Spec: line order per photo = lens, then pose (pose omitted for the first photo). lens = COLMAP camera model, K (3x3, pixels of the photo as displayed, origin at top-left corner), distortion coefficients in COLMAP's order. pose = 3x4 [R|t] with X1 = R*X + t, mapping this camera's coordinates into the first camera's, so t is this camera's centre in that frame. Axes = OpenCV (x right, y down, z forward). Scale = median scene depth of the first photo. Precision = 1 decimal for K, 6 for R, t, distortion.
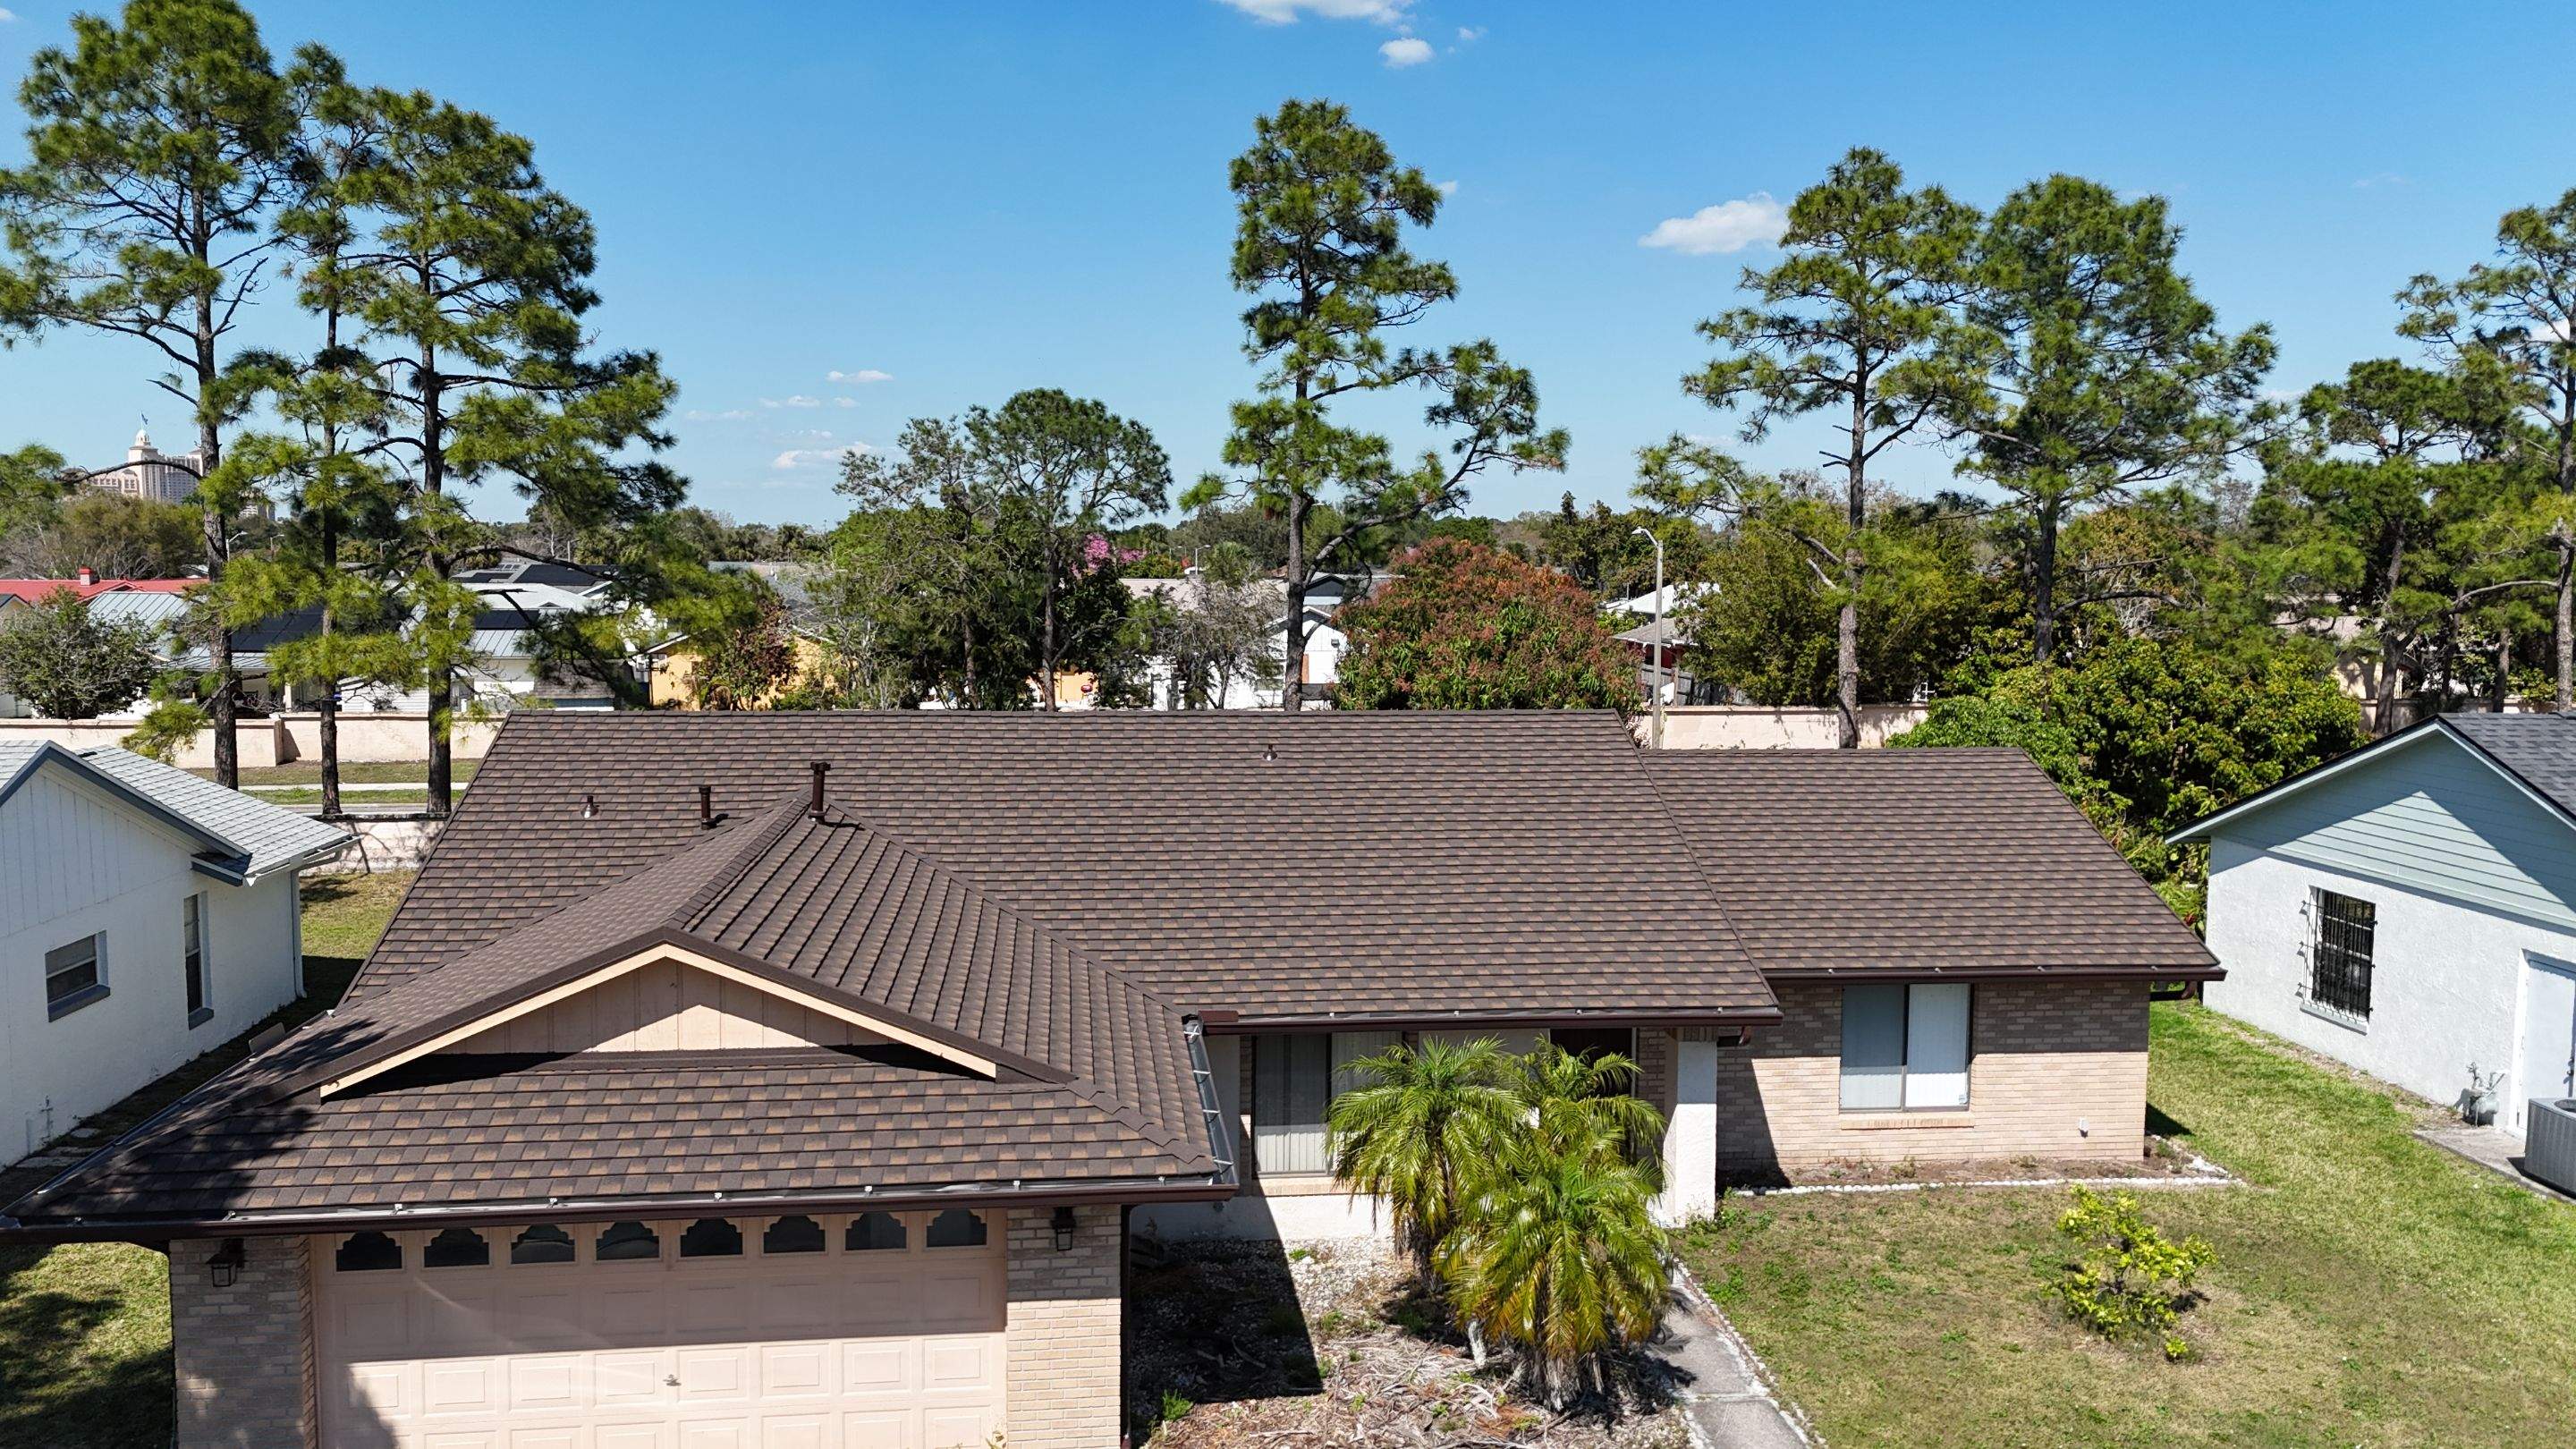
lens RADIAL K [[1892.7, 0, 1293.4], [0, 1892.7, 722.6], [0, 0, 1]] dist [0.074991, -0.071631]
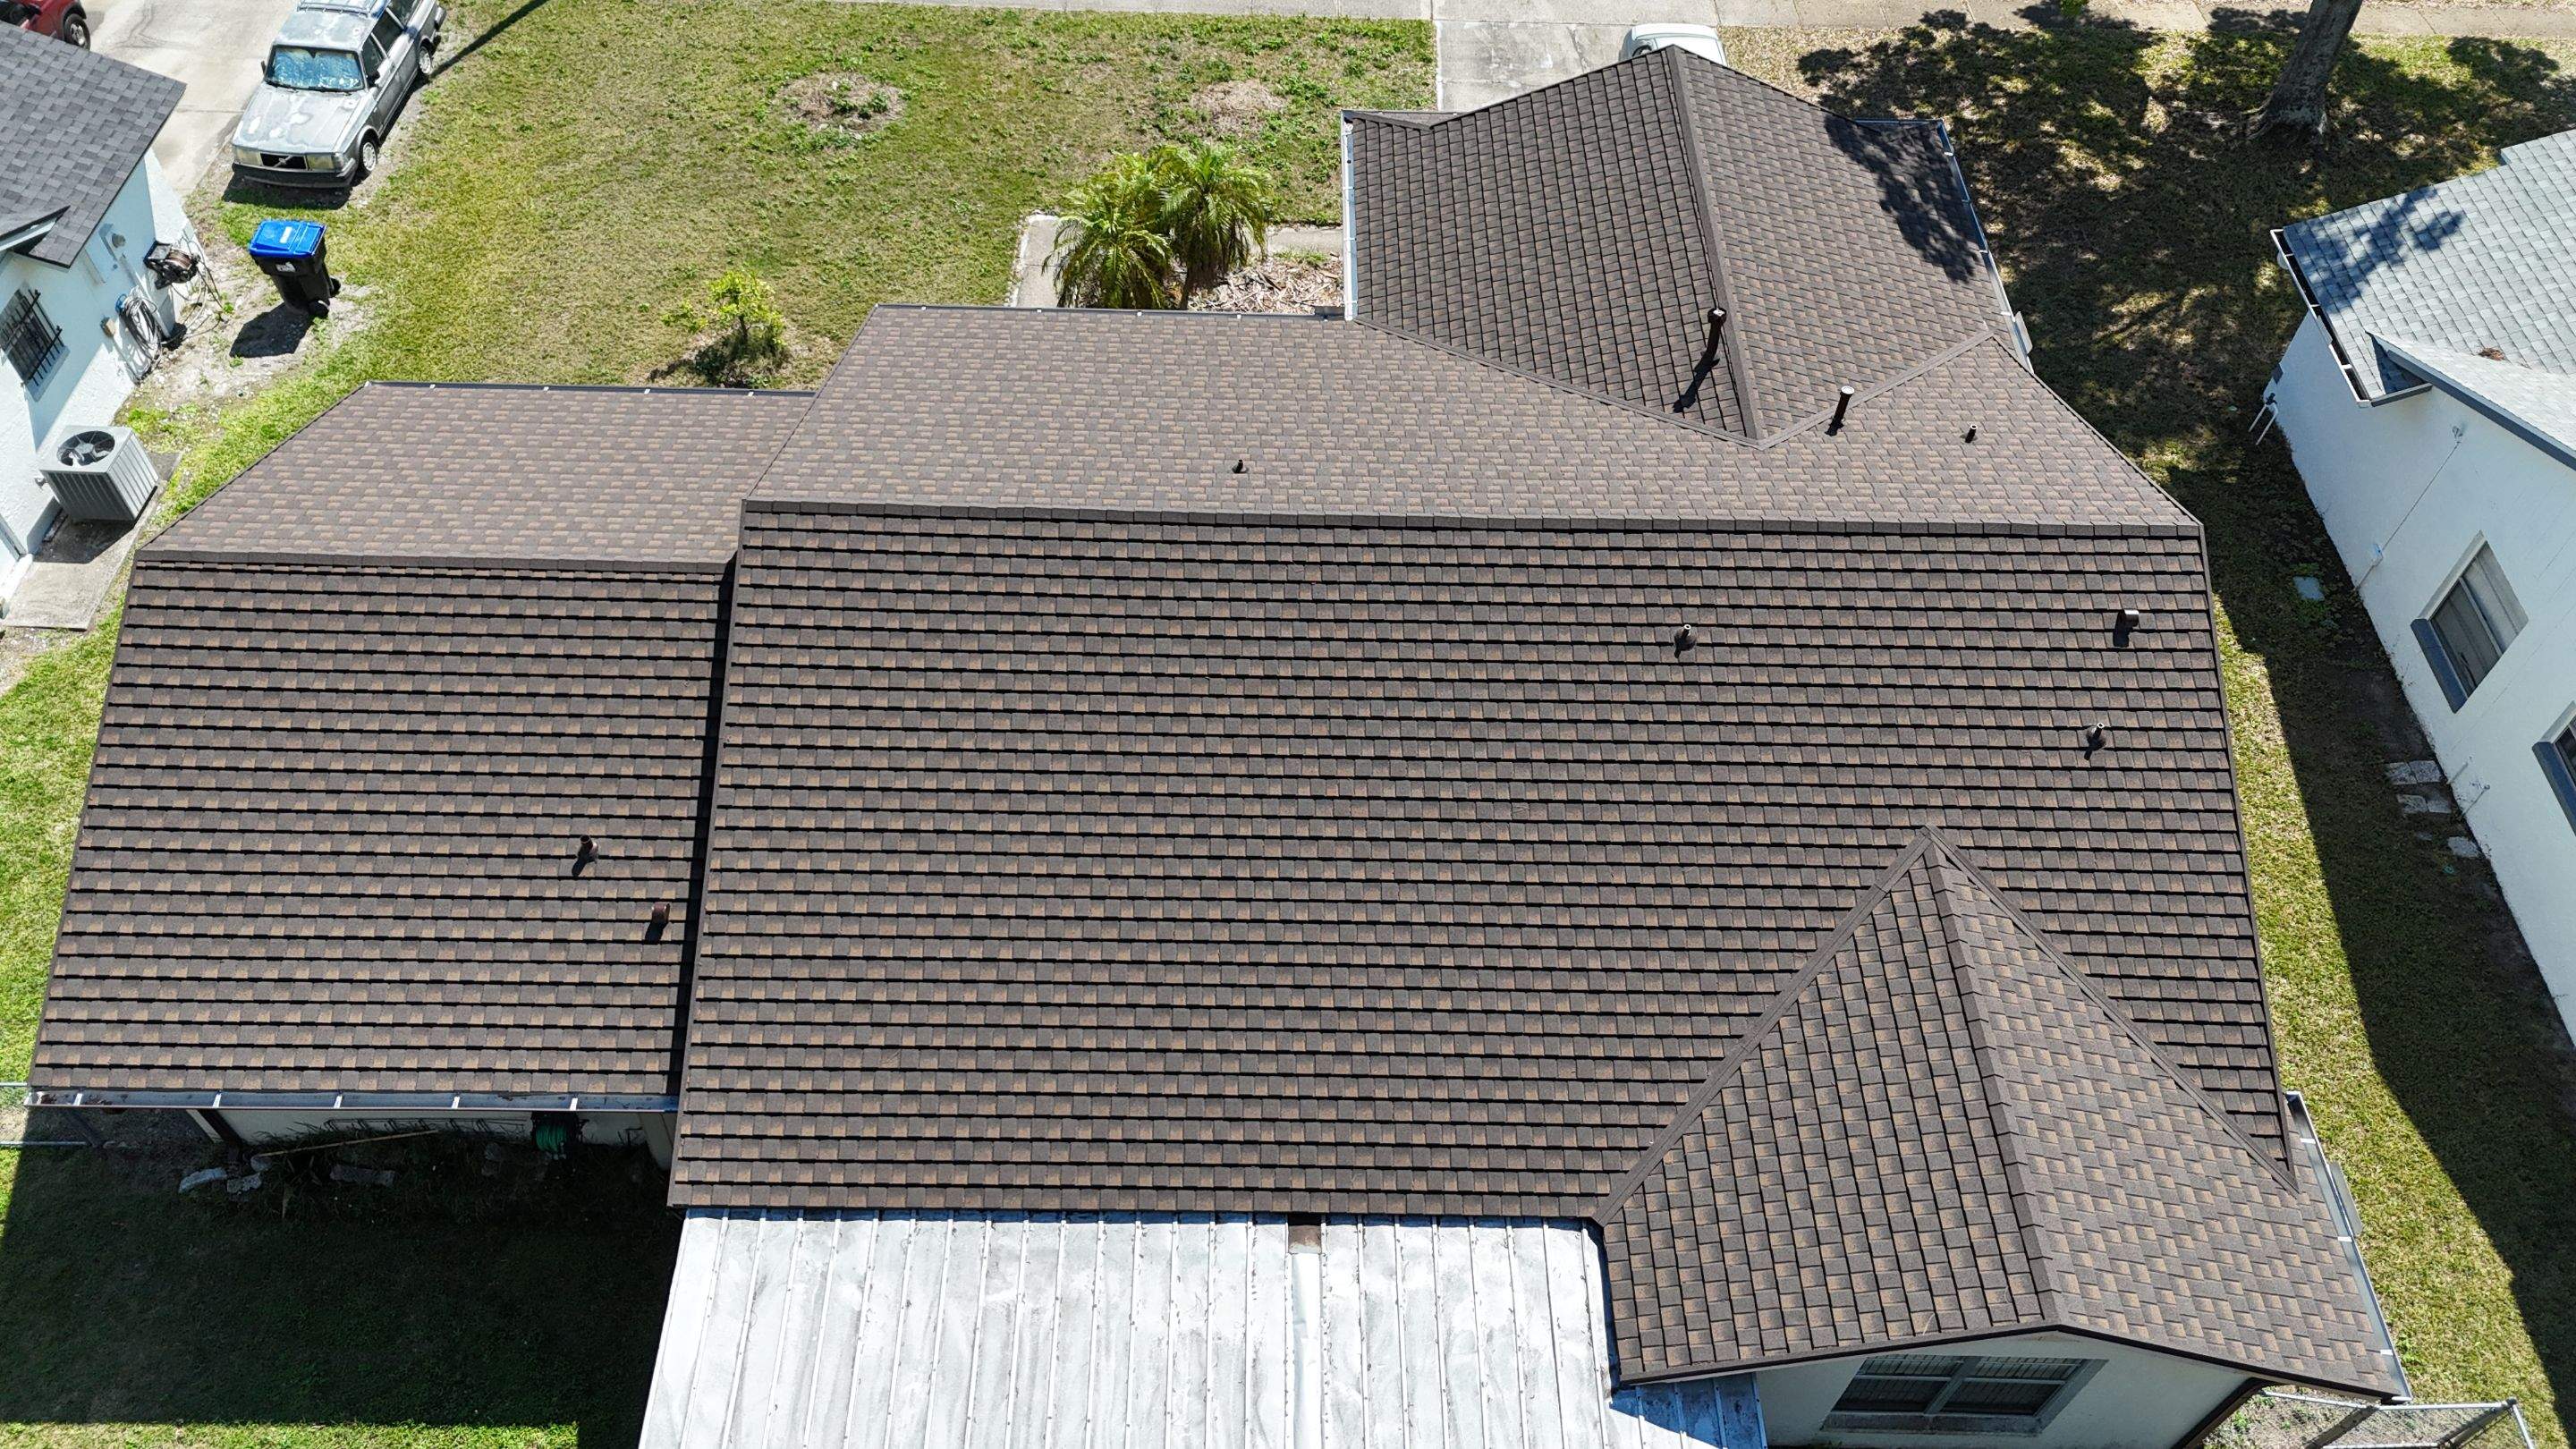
lens RADIAL K [[1892.7, 0, 1293.2], [0, 1892.7, 719.7], [0, 0, 1]] dist [0.074991, -0.071631]
pose [[-0.992428, -0.111619, 0.051260, -0.093875], [-0.020437, 0.561576, 0.827173, -0.631313], [-0.121114, 0.819862, -0.559605, 1.622686]]
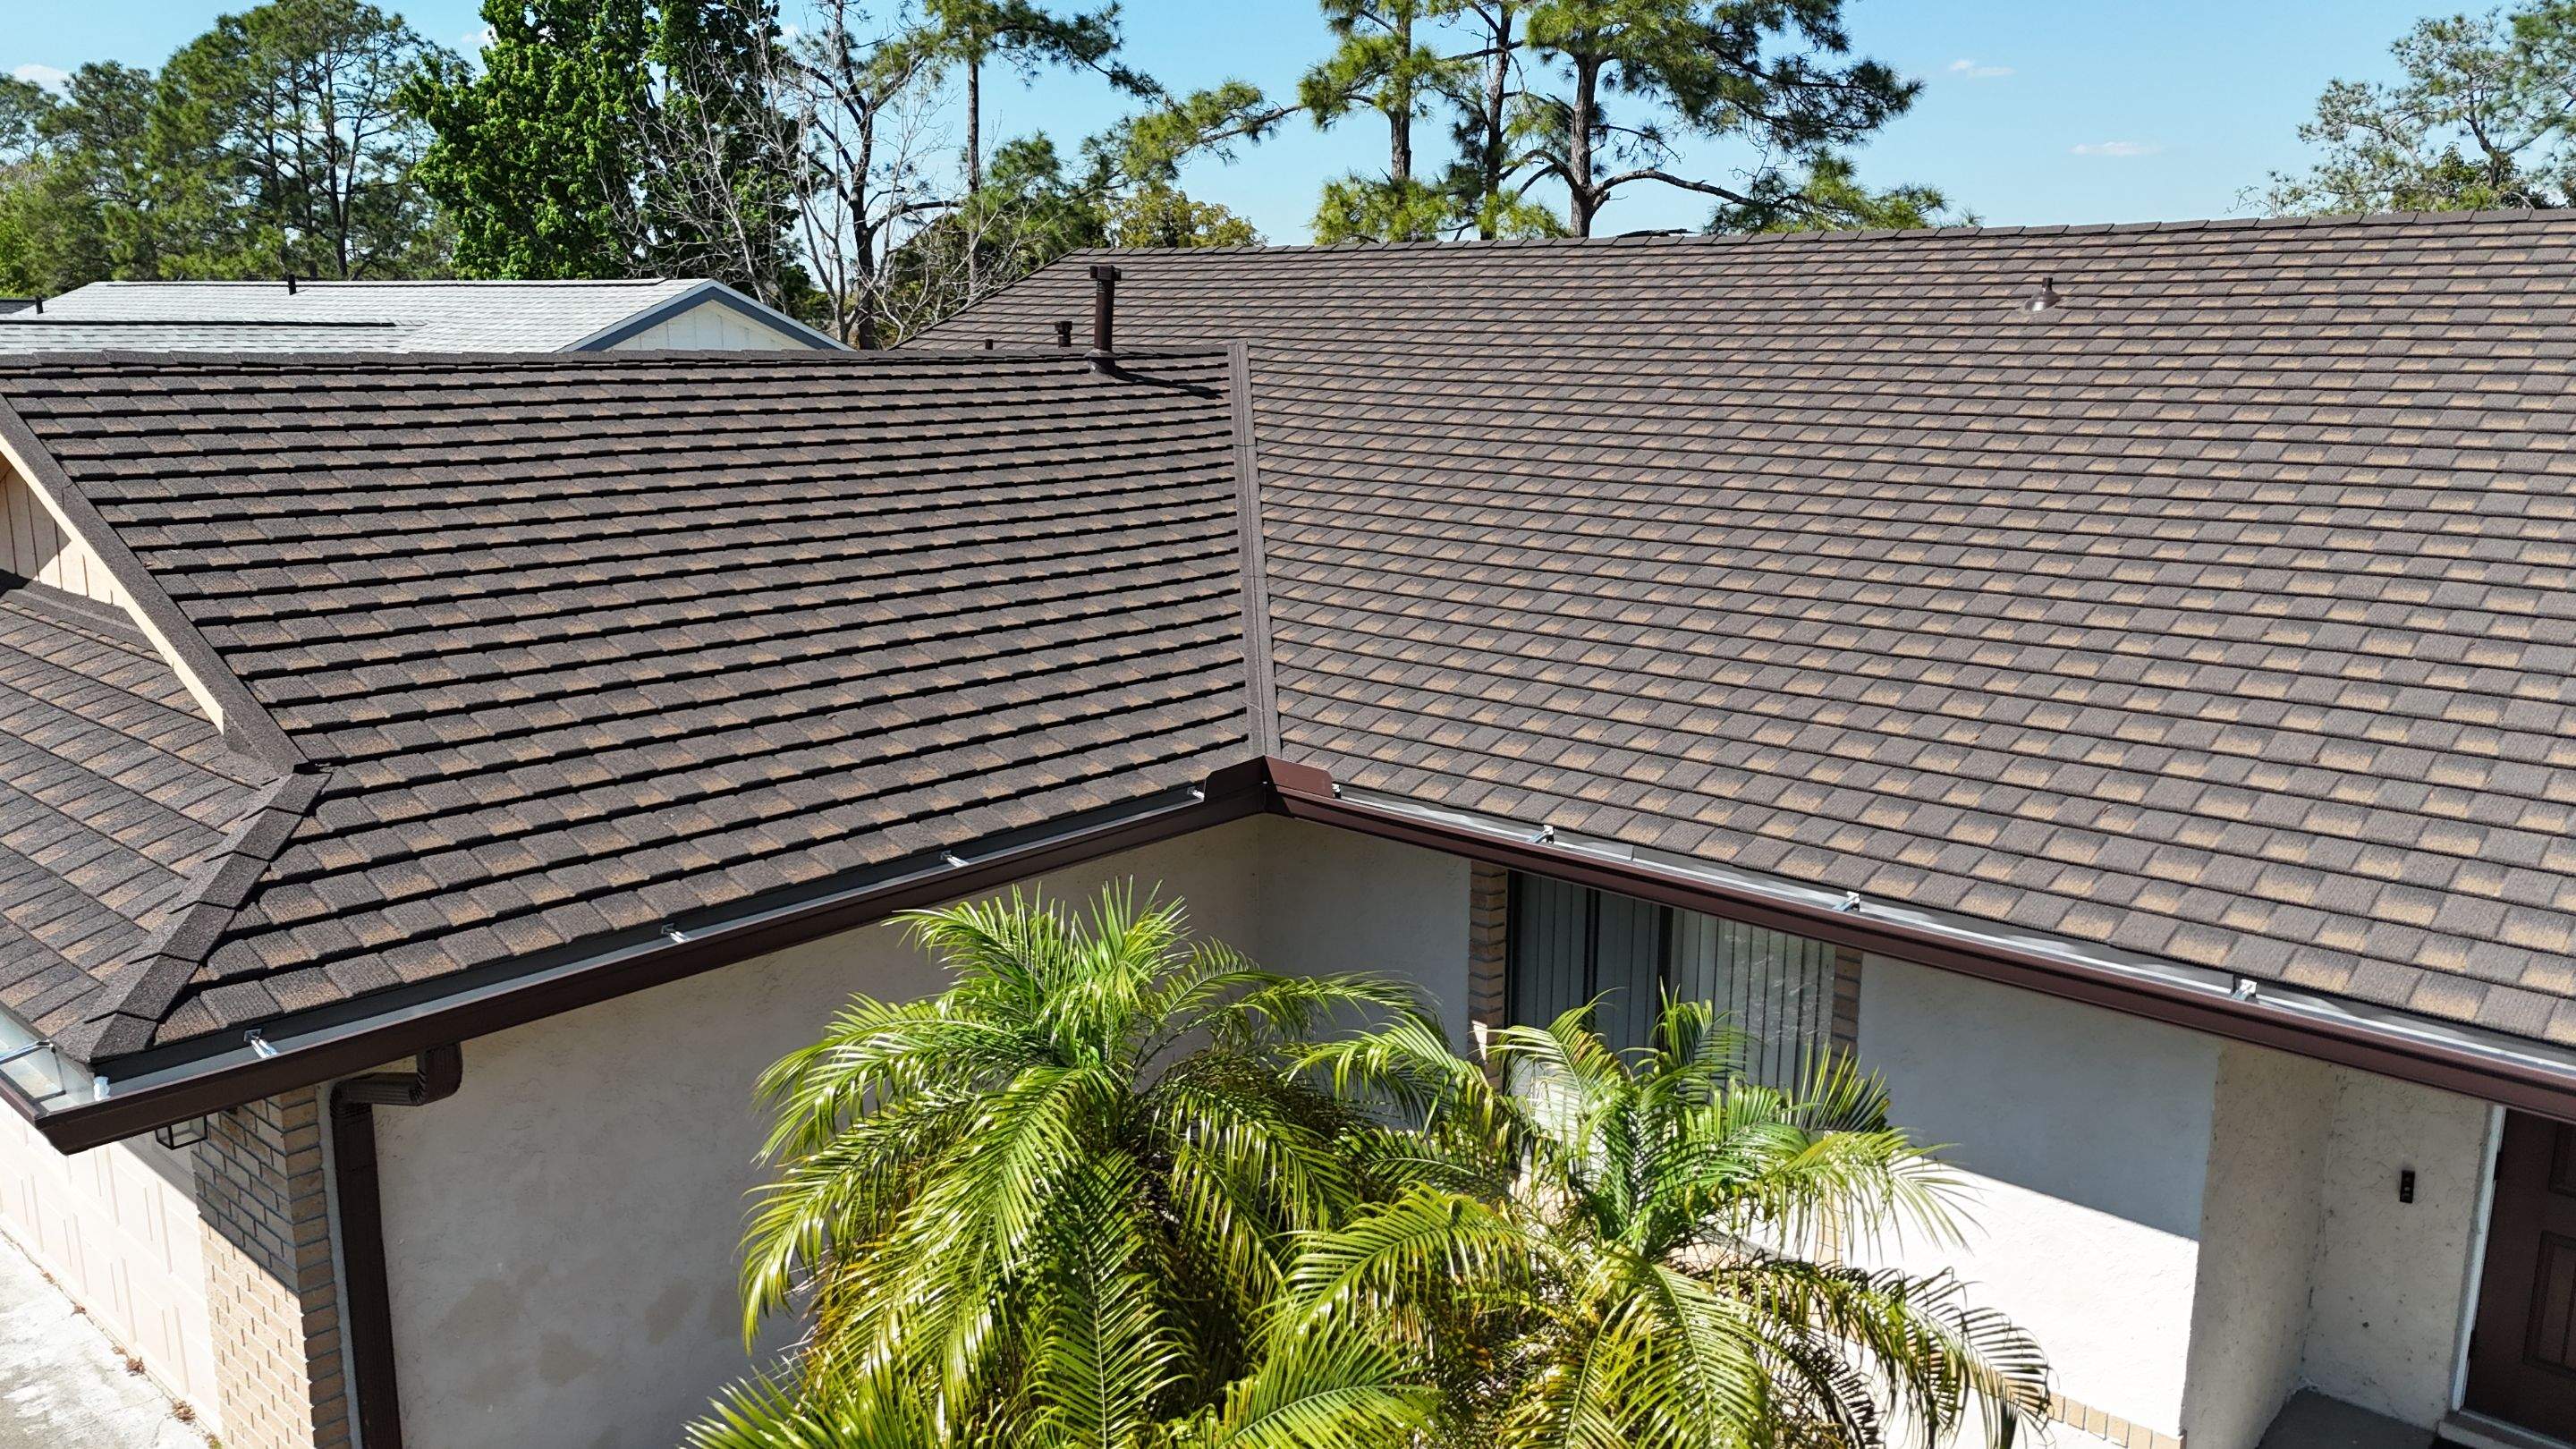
lens RADIAL K [[1892.7, 0, 1292.1], [0, 1892.7, 720.7], [0, 0, 1]] dist [0.074991, -0.071631]
pose [[0.663497, 0.152612, -0.732449, 0.227924], [-0.071190, 0.987411, 0.141247, 0.067119], [0.744784, -0.041574, 0.666009, 0.586621]]
